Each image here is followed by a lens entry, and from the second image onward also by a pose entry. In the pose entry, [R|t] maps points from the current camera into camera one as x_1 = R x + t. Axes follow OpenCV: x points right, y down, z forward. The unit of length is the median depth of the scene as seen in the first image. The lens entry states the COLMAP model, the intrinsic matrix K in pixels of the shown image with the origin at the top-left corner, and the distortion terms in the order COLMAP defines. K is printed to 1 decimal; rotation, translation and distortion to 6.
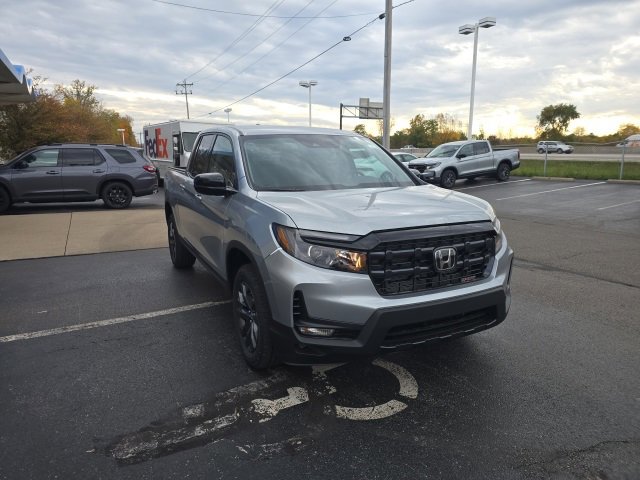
lens RADIAL K [[433.7, 0, 315.2], [0, 433.7, 241.6], [0, 0, 1]] dist [0.056698, -0.057350]
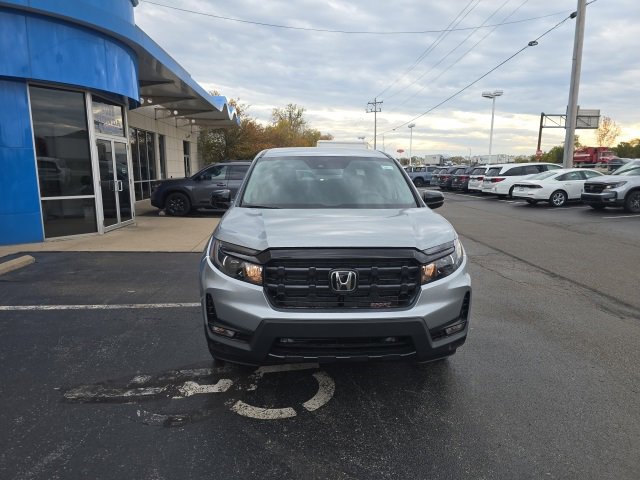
lens RADIAL K [[433.7, 0, 319.0], [0, 433.7, 246.1], [0, 0, 1]] dist [0.056698, -0.057350]
pose [[0.911482, 0.079471, -0.403591, 0.099990], [-0.088088, 0.996109, -0.002795, -0.005210], [0.401798, 0.038099, 0.914935, 0.006109]]
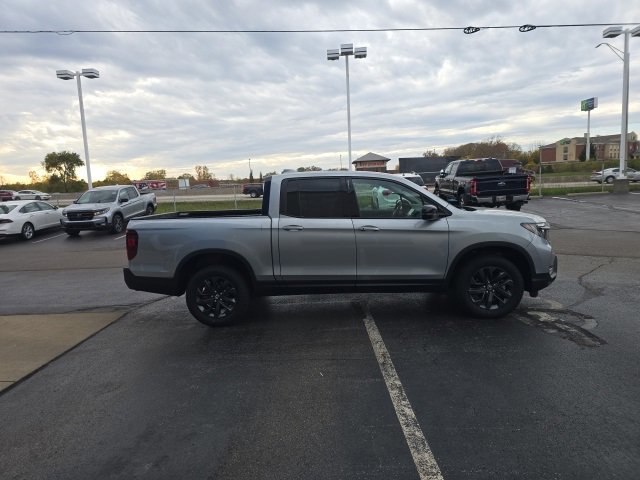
lens RADIAL K [[433.7, 0, 318.6], [0, 433.7, 240.5], [0, 0, 1]] dist [0.056698, -0.057350]
pose [[0.482630, -0.122901, 0.867158, -0.331569], [0.212341, 0.976985, 0.020284, -0.029971], [-0.849694, 0.174343, 0.497619, 0.128627]]
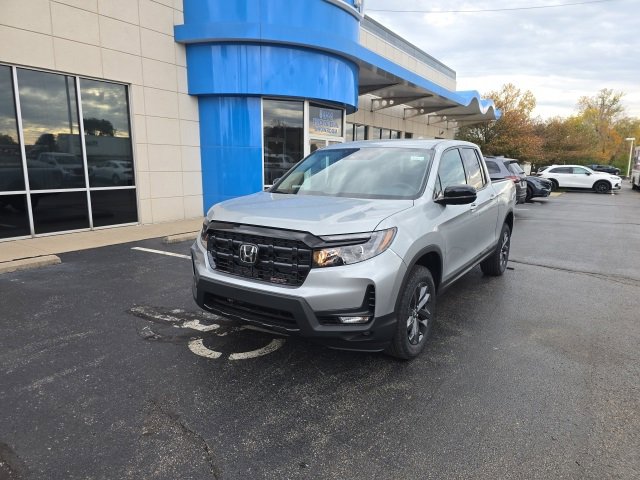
lens RADIAL K [[433.7, 0, 318.7], [0, 433.7, 239.3], [0, 0, 1]] dist [0.056698, -0.057350]
pose [[0.486865, 0.159230, -0.858841, 0.216108], [-0.183898, 0.979891, 0.077424, -0.019443], [0.853899, 0.120244, 0.506357, 0.085563]]
